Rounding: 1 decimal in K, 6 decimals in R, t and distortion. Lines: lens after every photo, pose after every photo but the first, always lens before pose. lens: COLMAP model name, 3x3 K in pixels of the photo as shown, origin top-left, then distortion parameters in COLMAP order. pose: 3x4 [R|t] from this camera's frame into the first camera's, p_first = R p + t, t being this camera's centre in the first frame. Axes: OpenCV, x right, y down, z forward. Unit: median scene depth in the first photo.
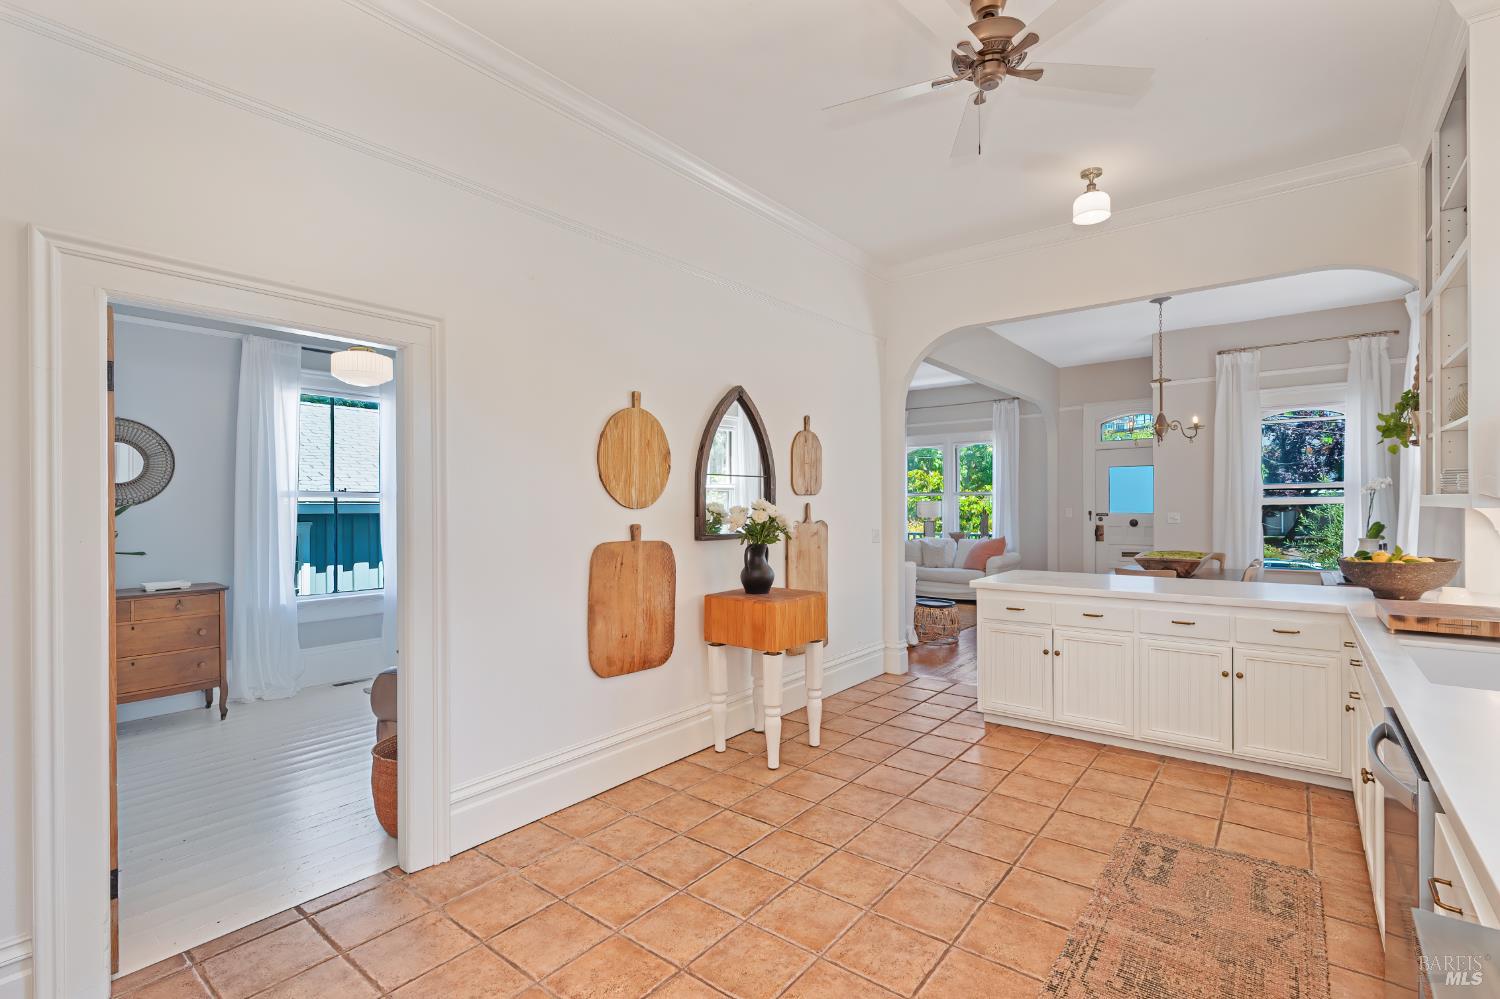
lens RADIAL K [[664.2, 0, 757.4], [0, 664.2, 509.0], [0, 0, 1]] dist [0.001368, -0.000217]
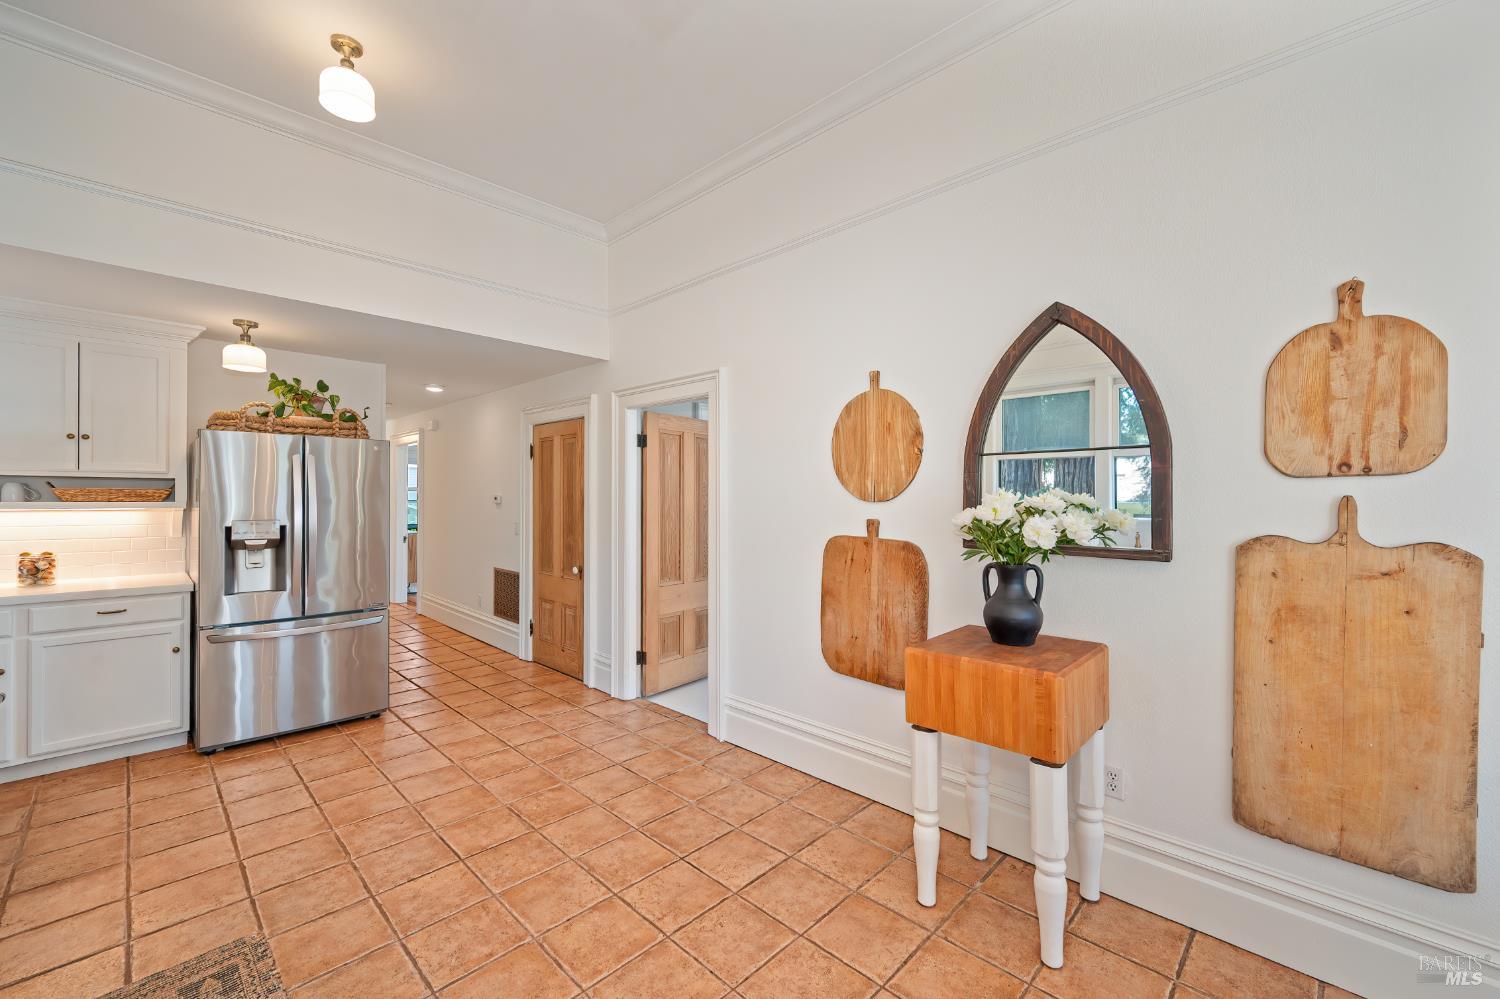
lens RADIAL K [[603.0, 0, 759.6], [0, 603.0, 500.6], [0, 0, 1]] dist [-0.000447, -0.000044]
pose [[-0.082465, 0.011475, -0.996528, 0.670953], [-0.006195, 0.999908, 0.012027, -0.011491], [0.996575, 0.007165, -0.082386, 0.952818]]
